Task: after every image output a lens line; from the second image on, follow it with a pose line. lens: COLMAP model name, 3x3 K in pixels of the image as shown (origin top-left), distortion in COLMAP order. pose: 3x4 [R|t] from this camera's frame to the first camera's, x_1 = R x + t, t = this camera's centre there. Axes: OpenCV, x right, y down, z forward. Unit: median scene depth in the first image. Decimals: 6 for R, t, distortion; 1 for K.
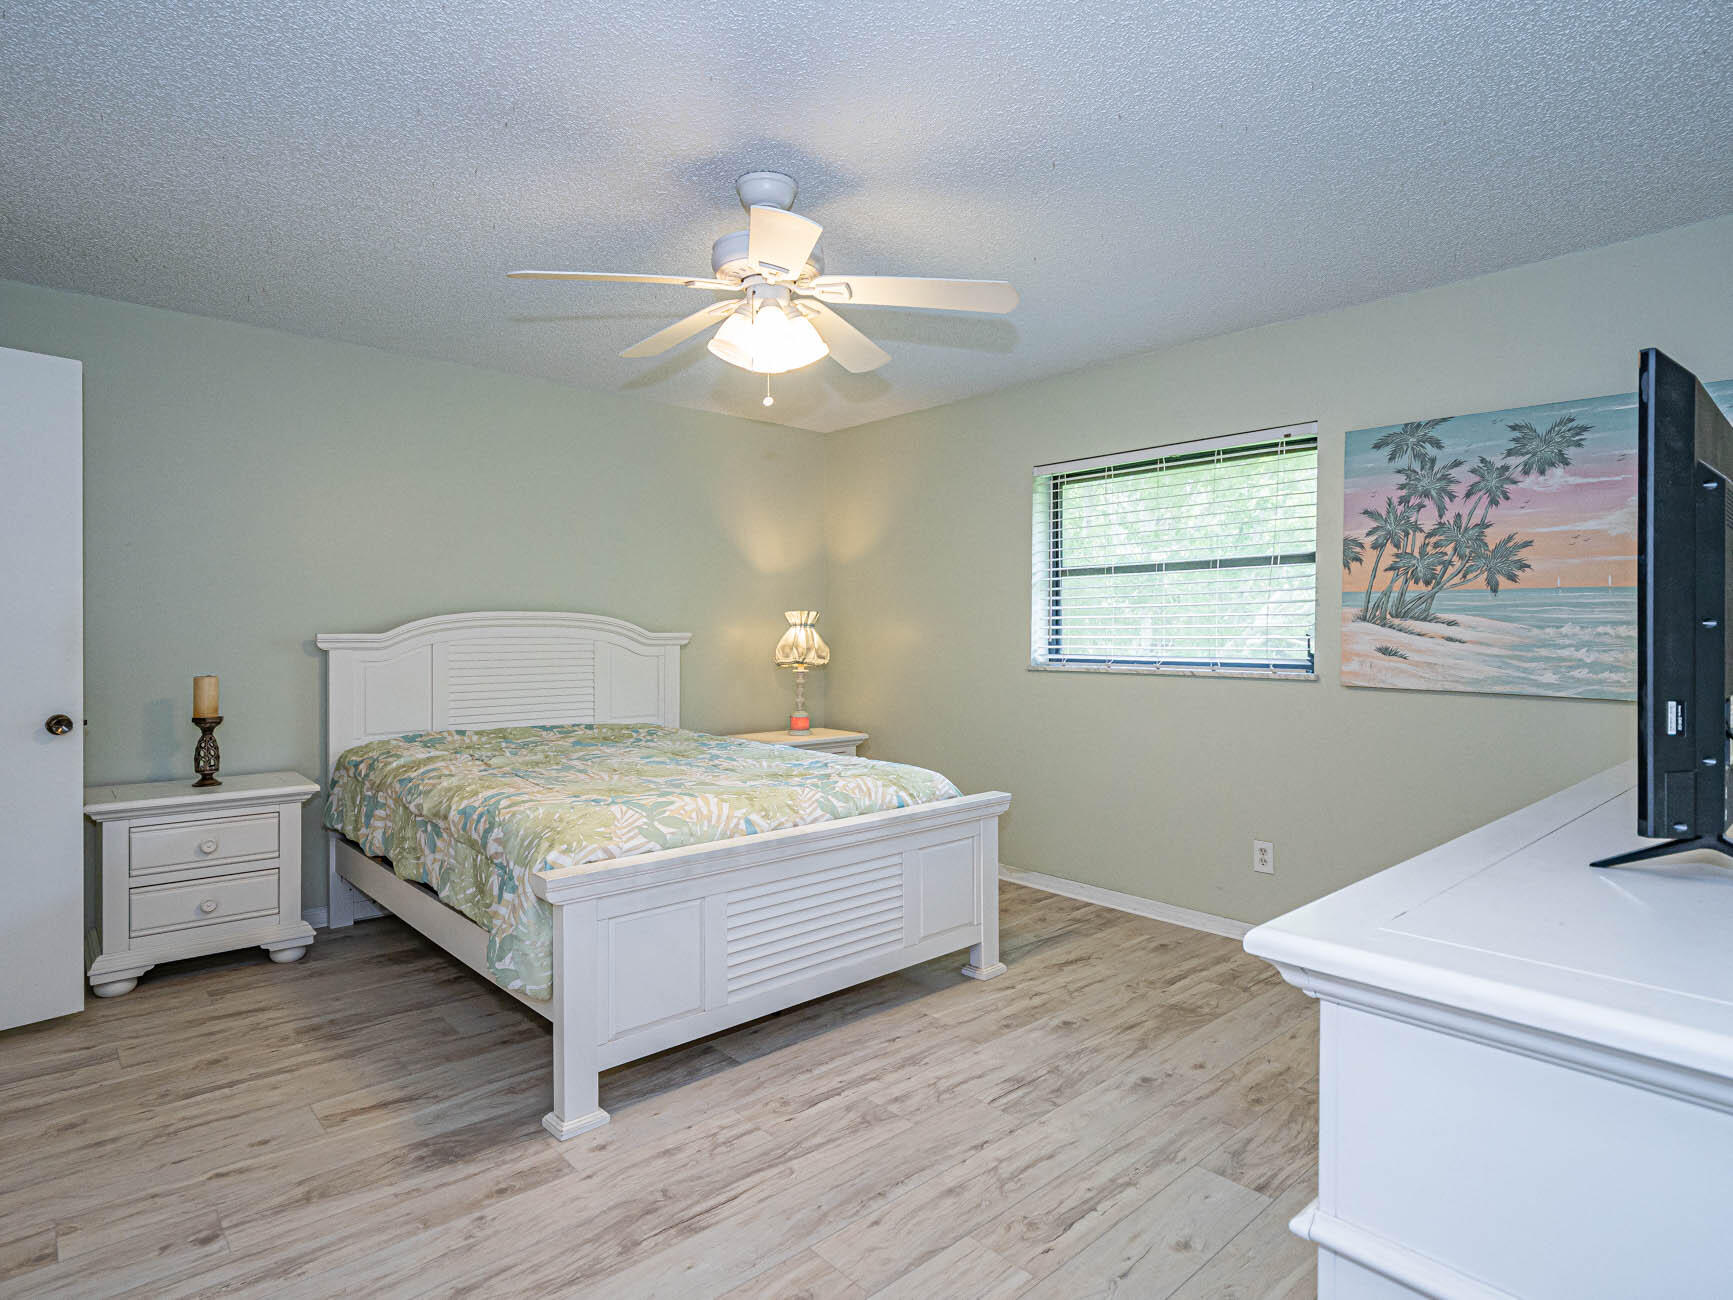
lens RADIAL K [[948.5, 0, 877.0], [0, 948.5, 641.1], [0, 0, 1]] dist [-0.000507, 0.000086]
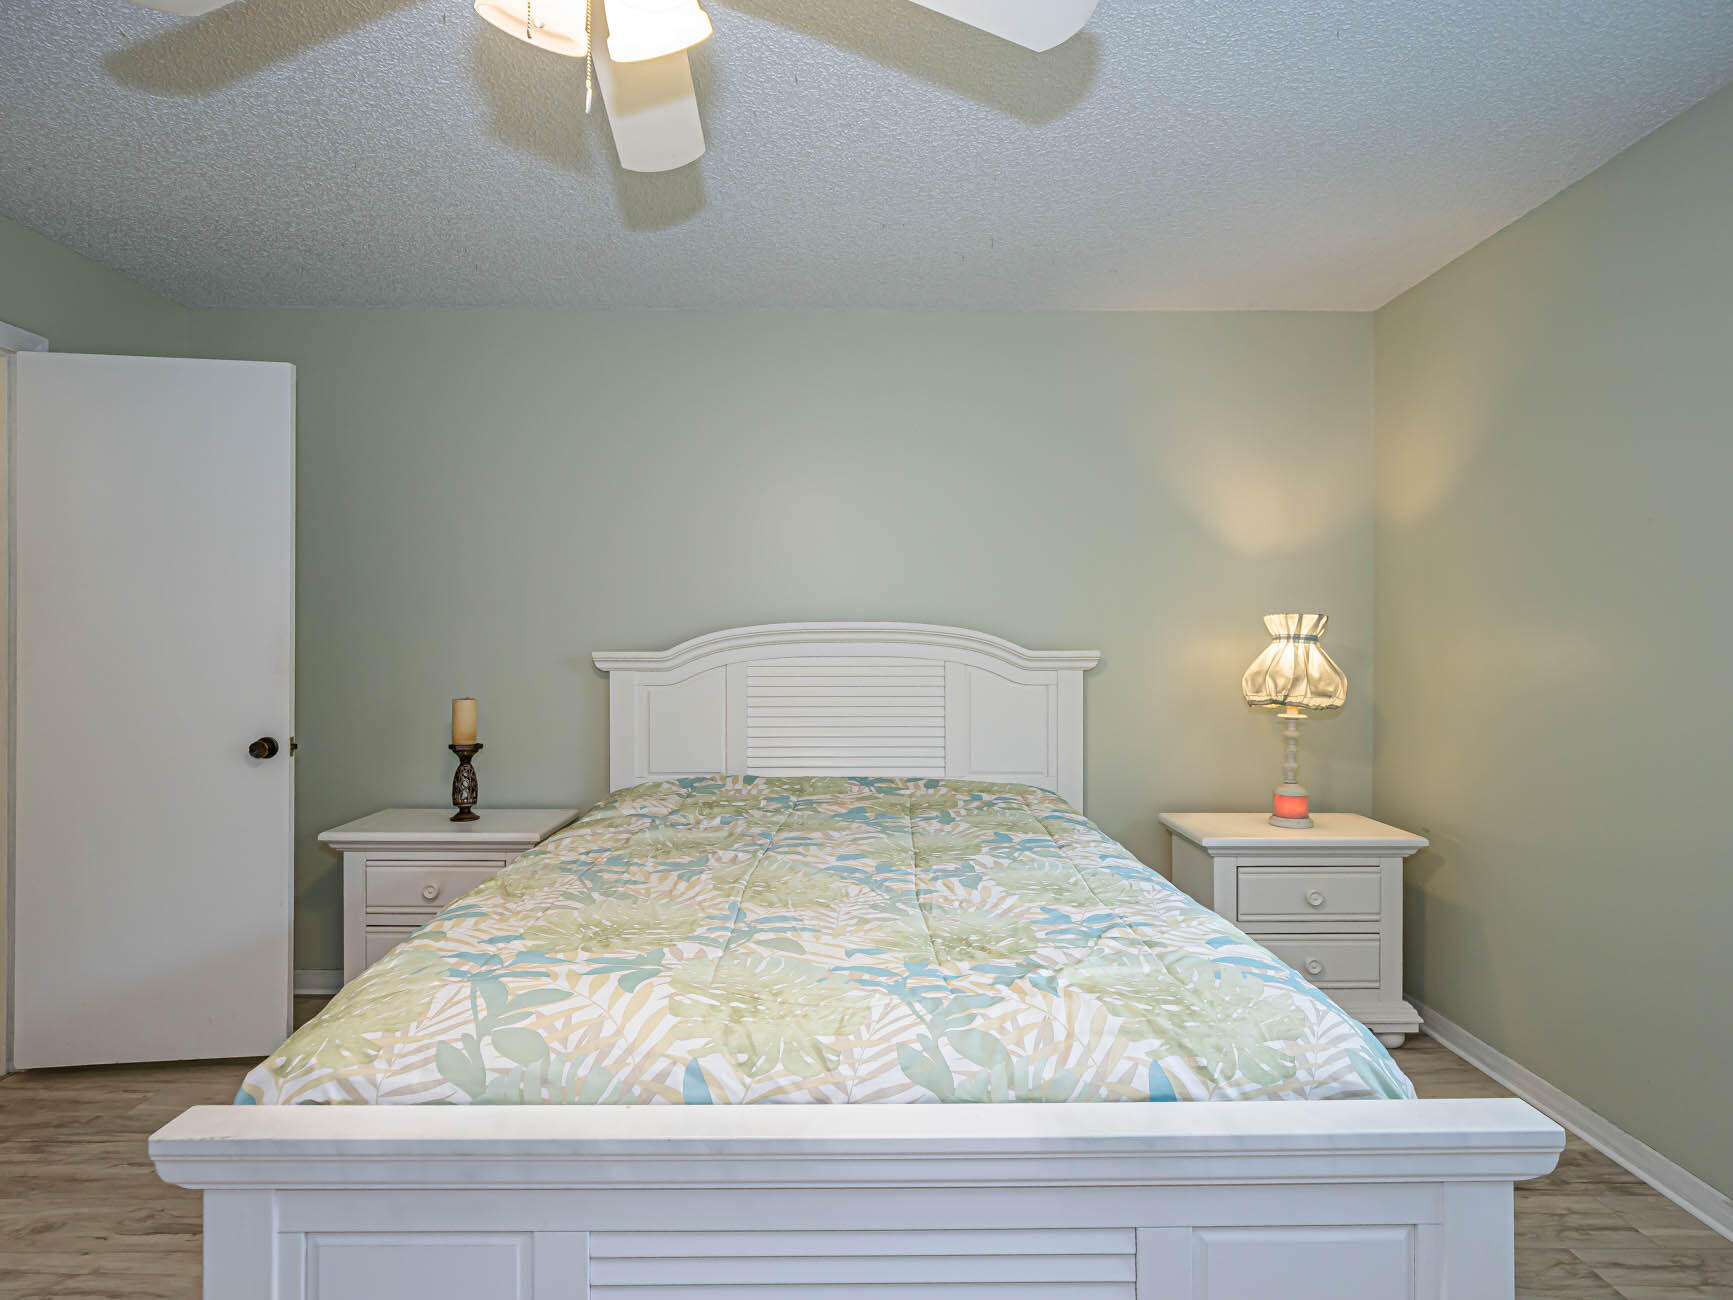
lens RADIAL K [[948.5, 0, 878.0], [0, 948.5, 645.1], [0, 0, 1]] dist [-0.000507, 0.000086]
pose [[0.736147, -0.001355, -0.676820, 0.197832], [-0.006458, 0.999938, -0.009026, -0.008515], [0.676791, 0.011015, 0.736093, 0.607304]]
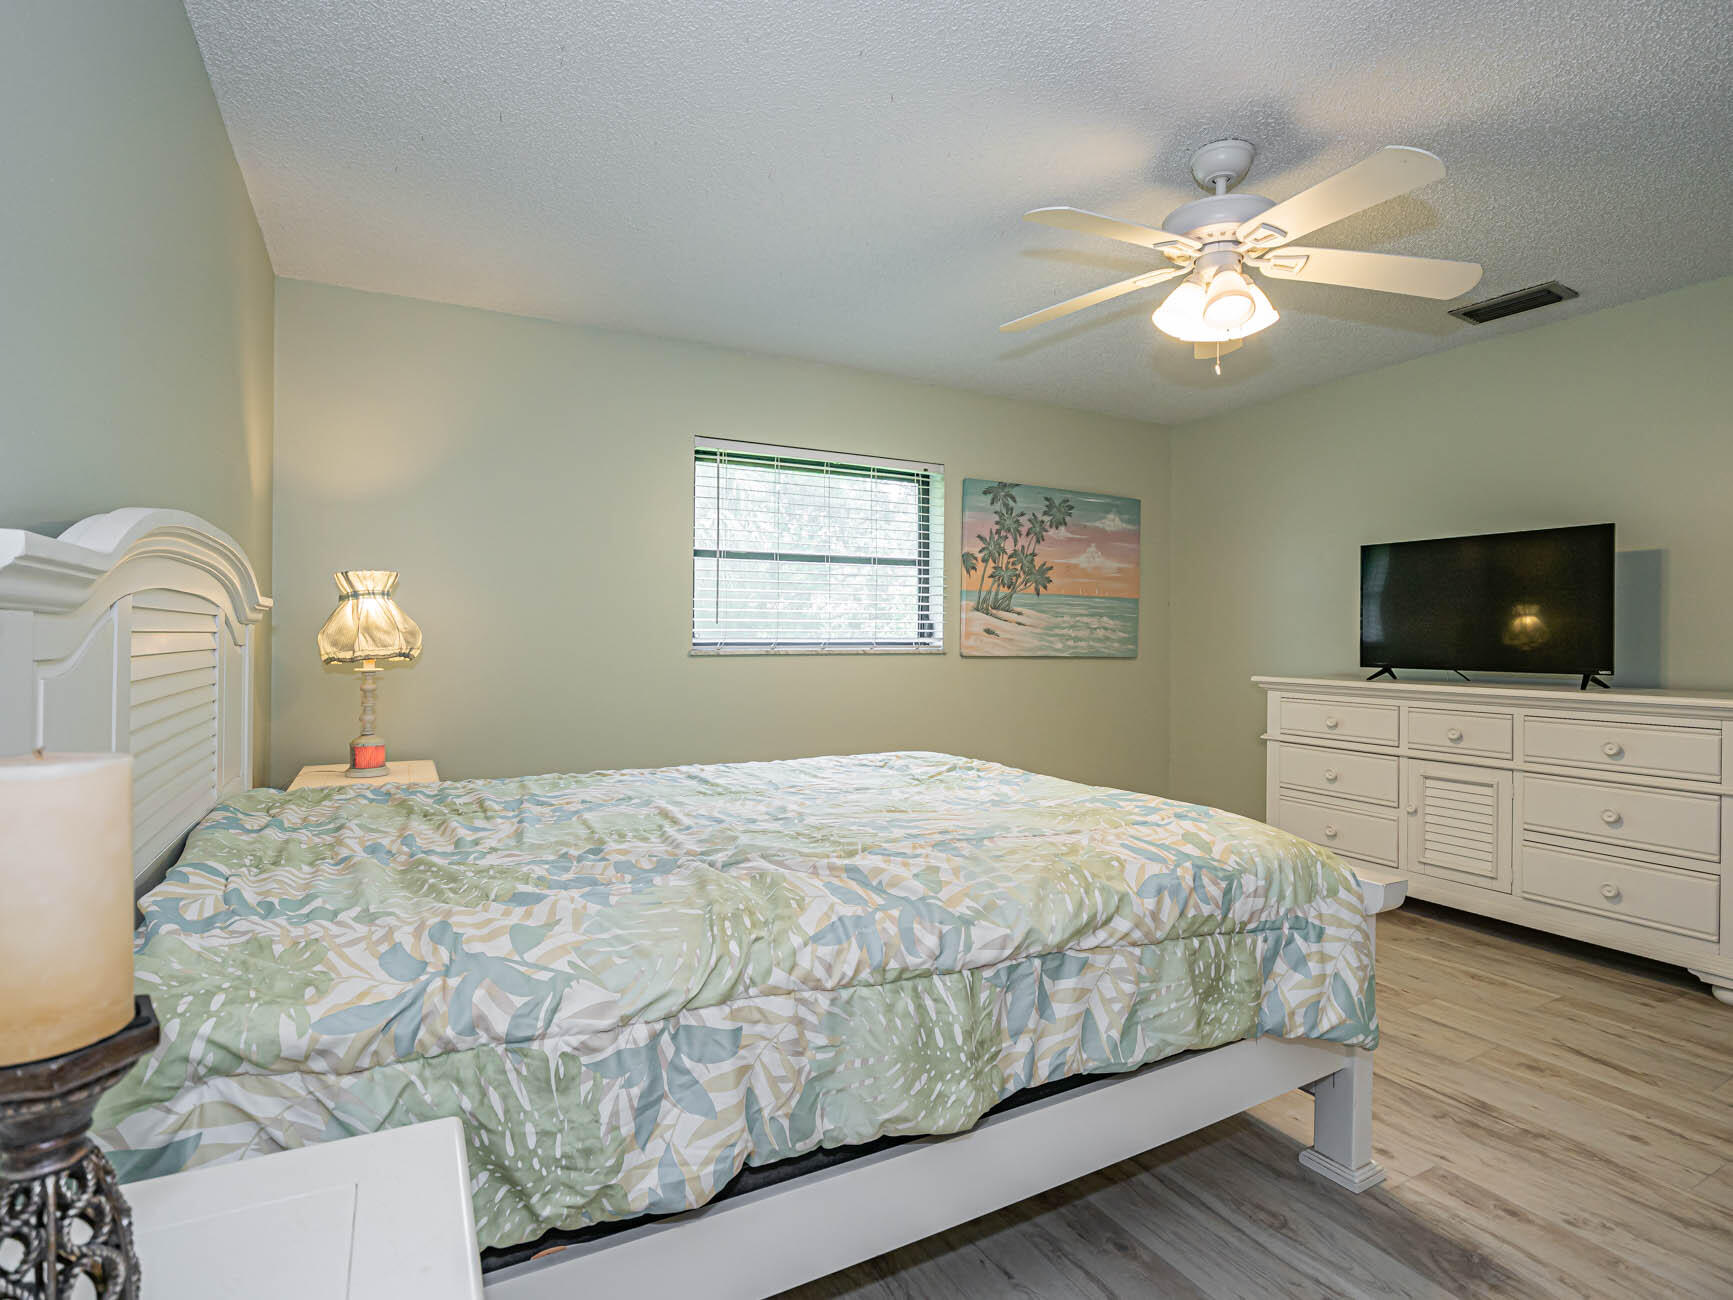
lens RADIAL K [[854.0, 0, 863.3], [0, 854.0, 641.9], [0, 0, 1]] dist [0.000873, -0.008913]
pose [[0.248298, -0.005147, 0.968670, -0.817057], [0.006134, 0.999974, 0.003741, 0.021022], [-0.968664, 0.005013, 0.248323, 0.863293]]
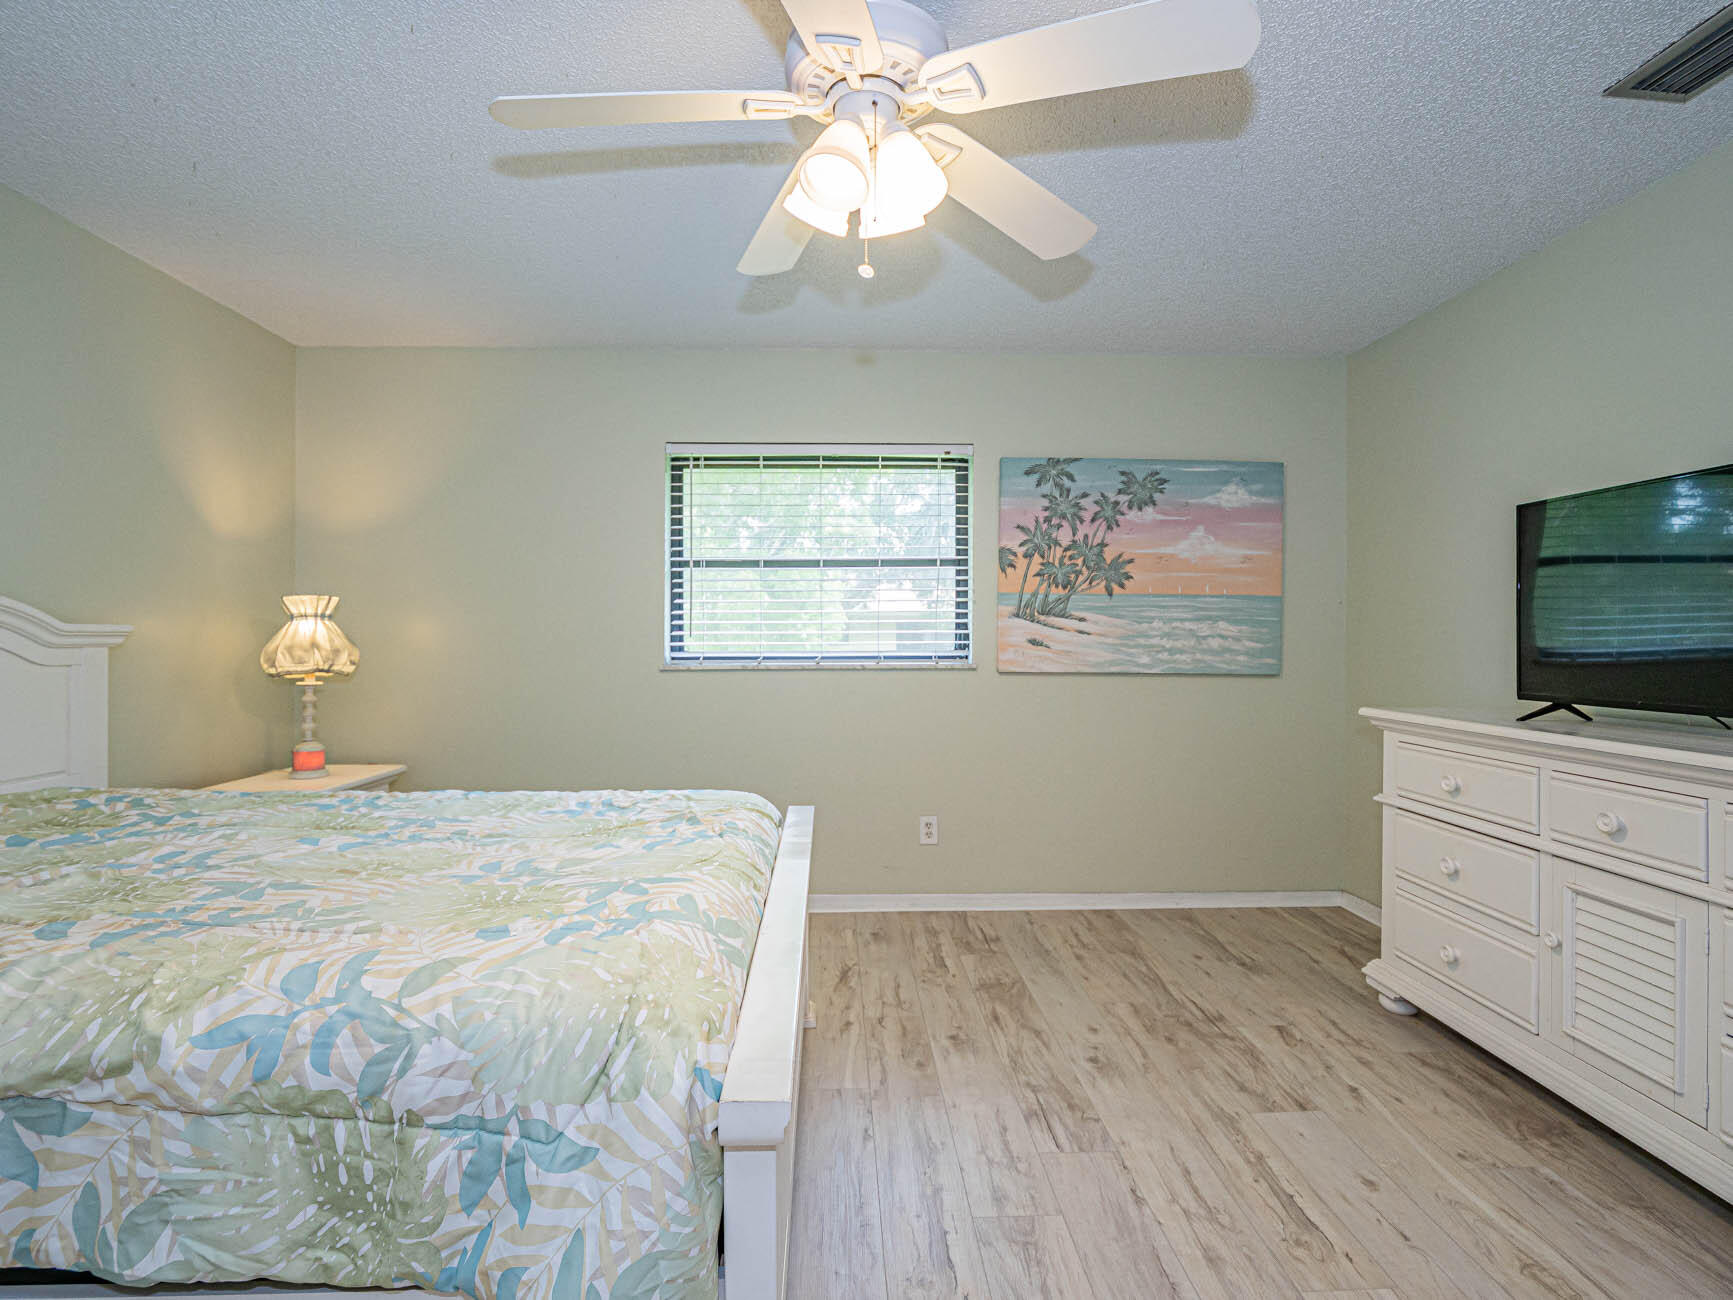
lens RADIAL K [[854.0, 0, 849.8], [0, 854.0, 643.3], [0, 0, 1]] dist [0.000873, -0.008913]
pose [[0.649775, -0.005094, 0.760110, -0.454312], [0.010114, 0.999947, -0.001944, 0.011834], [-0.760059, 0.008950, 0.649792, 0.470690]]
